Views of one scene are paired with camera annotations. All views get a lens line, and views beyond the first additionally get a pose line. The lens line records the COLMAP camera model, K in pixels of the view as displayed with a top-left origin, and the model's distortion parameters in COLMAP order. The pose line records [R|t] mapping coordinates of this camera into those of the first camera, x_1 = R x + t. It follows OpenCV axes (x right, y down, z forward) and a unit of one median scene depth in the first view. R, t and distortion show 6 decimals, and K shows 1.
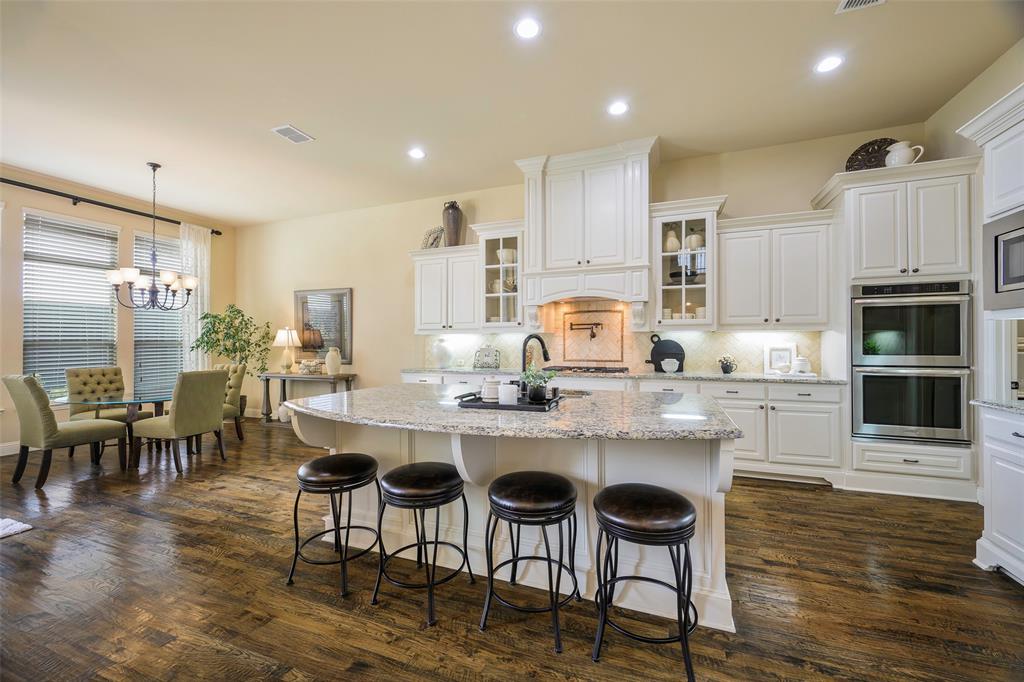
lens RADIAL K [[411.7, 0, 496.2], [0, 411.7, 343.4], [0, 0, 1]] dist [-0.006540, 0.001853]
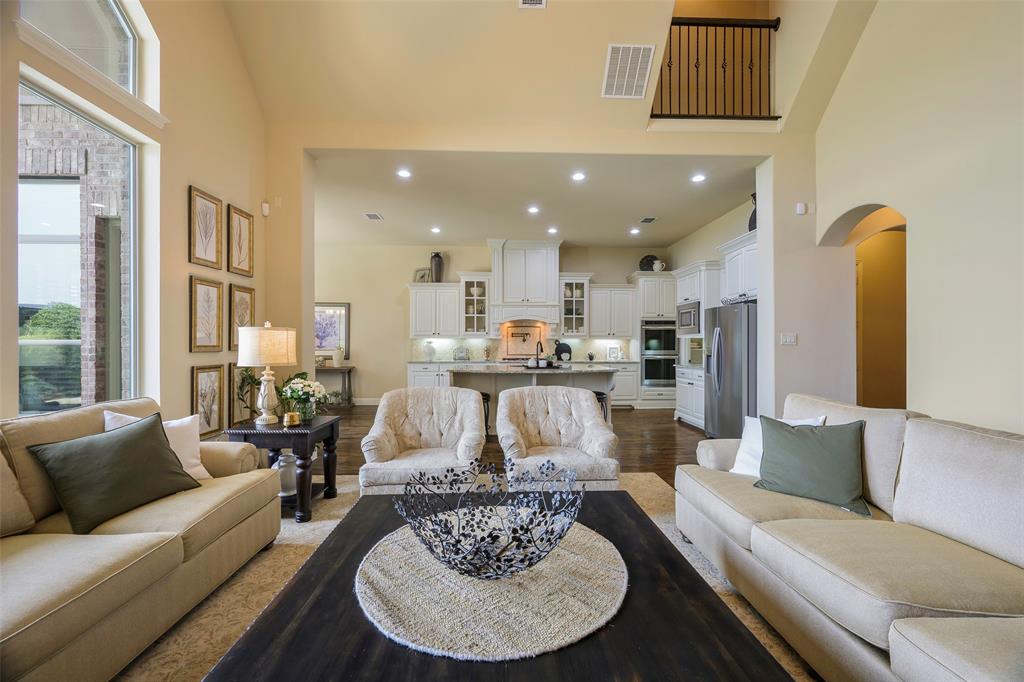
lens RADIAL K [[411.7, 0, 518.7], [0, 411.7, 347.6], [0, 0, 1]] dist [-0.006540, 0.001853]
pose [[0.908224, 0.000347, 0.418485, -0.552748], [-0.003434, 0.999972, 0.006624, 0.000218], [-0.418471, -0.007453, 0.908200, -0.618254]]
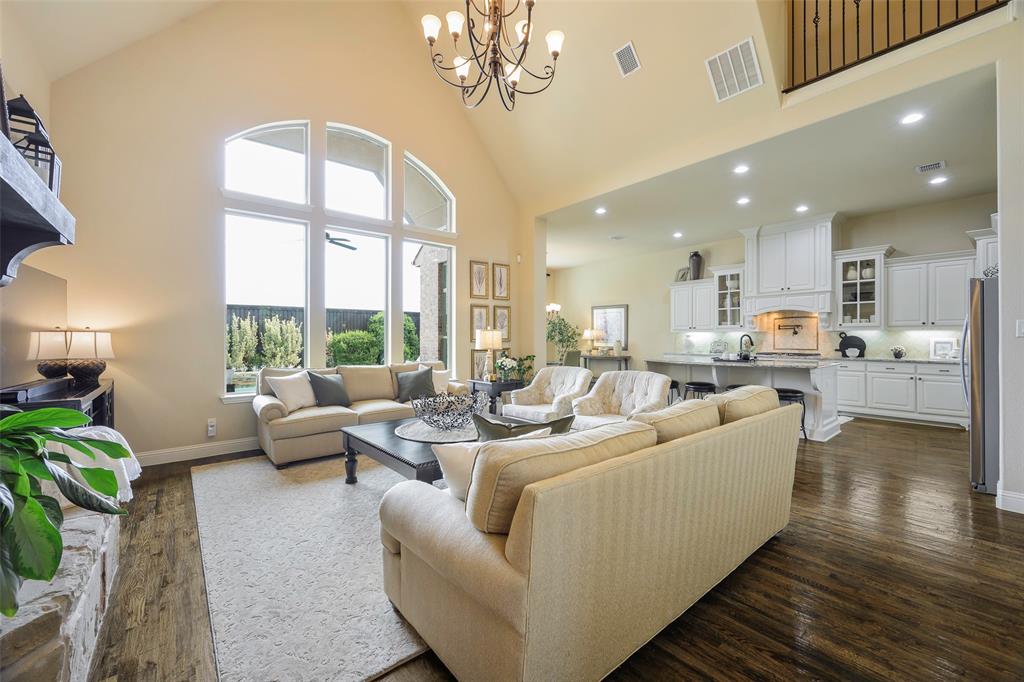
lens RADIAL K [[411.7, 0, 504.2], [0, 411.7, 340.1], [0, 0, 1]] dist [-0.006540, 0.001853]
pose [[0.877985, 0.003791, -0.478674, 0.011679], [-0.000880, 0.999980, 0.006306, -0.001641], [0.478688, -0.005116, 0.877970, -0.943645]]
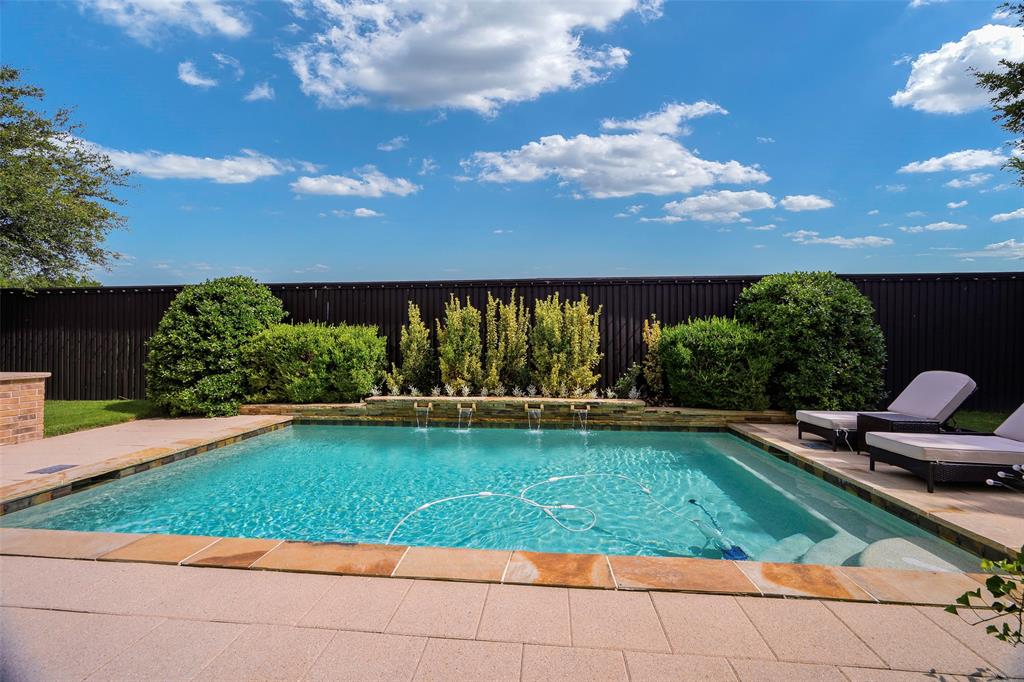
lens RADIAL K [[411.7, 0, 515.2], [0, 411.7, 336.5], [0, 0, 1]] dist [-0.006540, 0.001853]
pose [[0.284547, -0.017566, -0.958501, -1.424263], [-0.000846, 0.999827, -0.018575, 0.038208], [0.958662, 0.006097, 0.284483, 0.311543]]
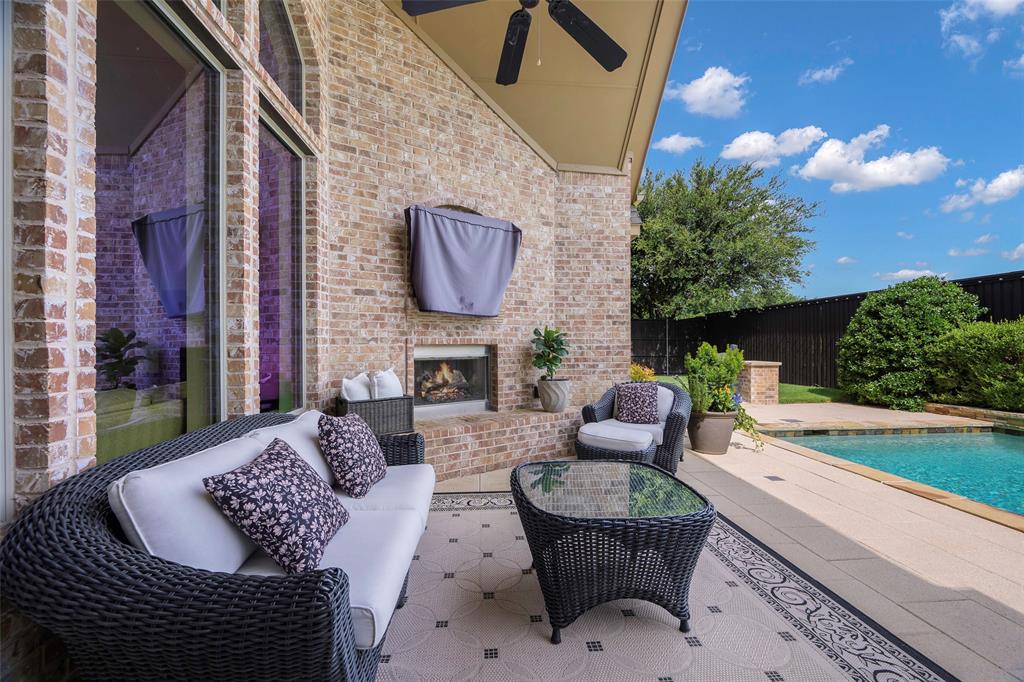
lens RADIAL K [[411.7, 0, 513.0], [0, 411.7, 344.3], [0, 0, 1]] dist [-0.006540, 0.001853]
pose [[-0.885846, 0.002496, -0.463973, -1.025218], [0.001149, 0.999994, 0.003187, 0.033058], [0.463978, 0.002291, -0.885844, 0.434064]]
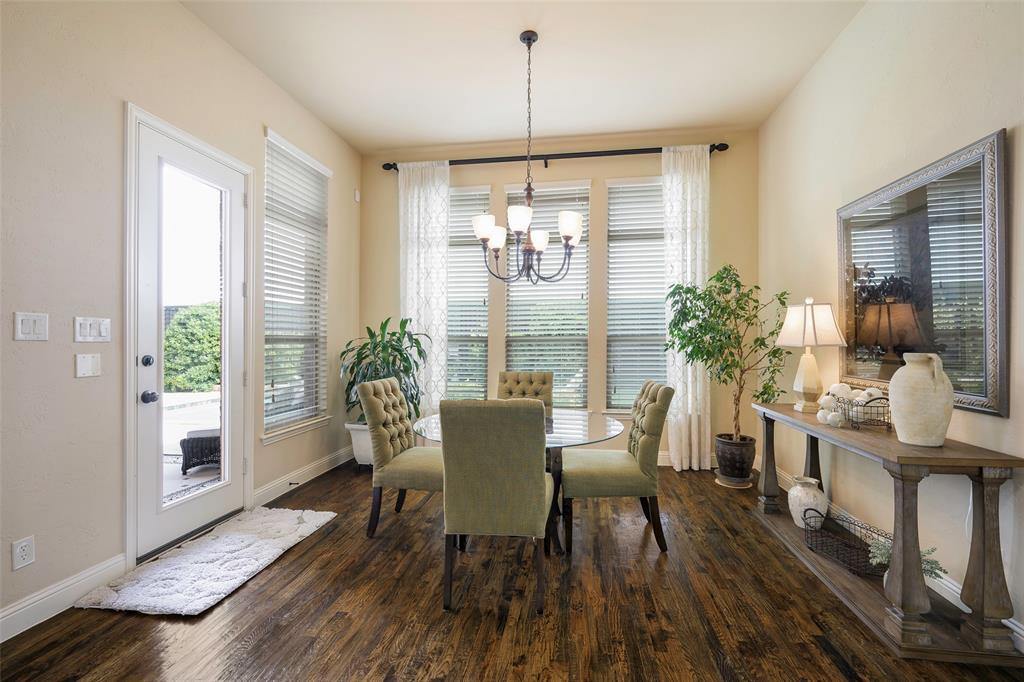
lens RADIAL K [[451.3, 0, 508.1], [0, 451.3, 335.4], [0, 0, 1]] dist [-0.009467, 0.000231]
pose [[0.230674, -0.008847, -0.972991, -0.202086], [0.002160, 0.999961, -0.008580, 0.000922], [0.973029, -0.000123, 0.230684, 0.847350]]
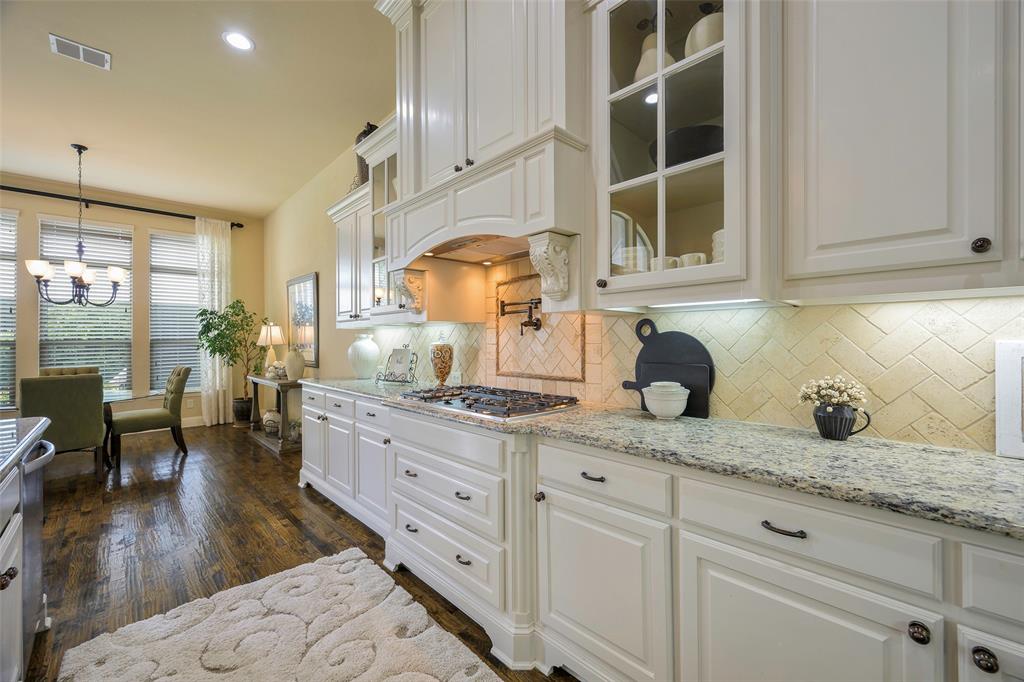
lens RADIAL K [[411.7, 0, 510.9], [0, 411.7, 344.1], [0, 0, 1]] dist [-0.006540, 0.001853]
pose [[0.914420, 0.000592, -0.404765, 0.431443], [0.003671, 0.999946, 0.009756, -0.001469], [0.404749, -0.010407, 0.914368, 0.574428]]
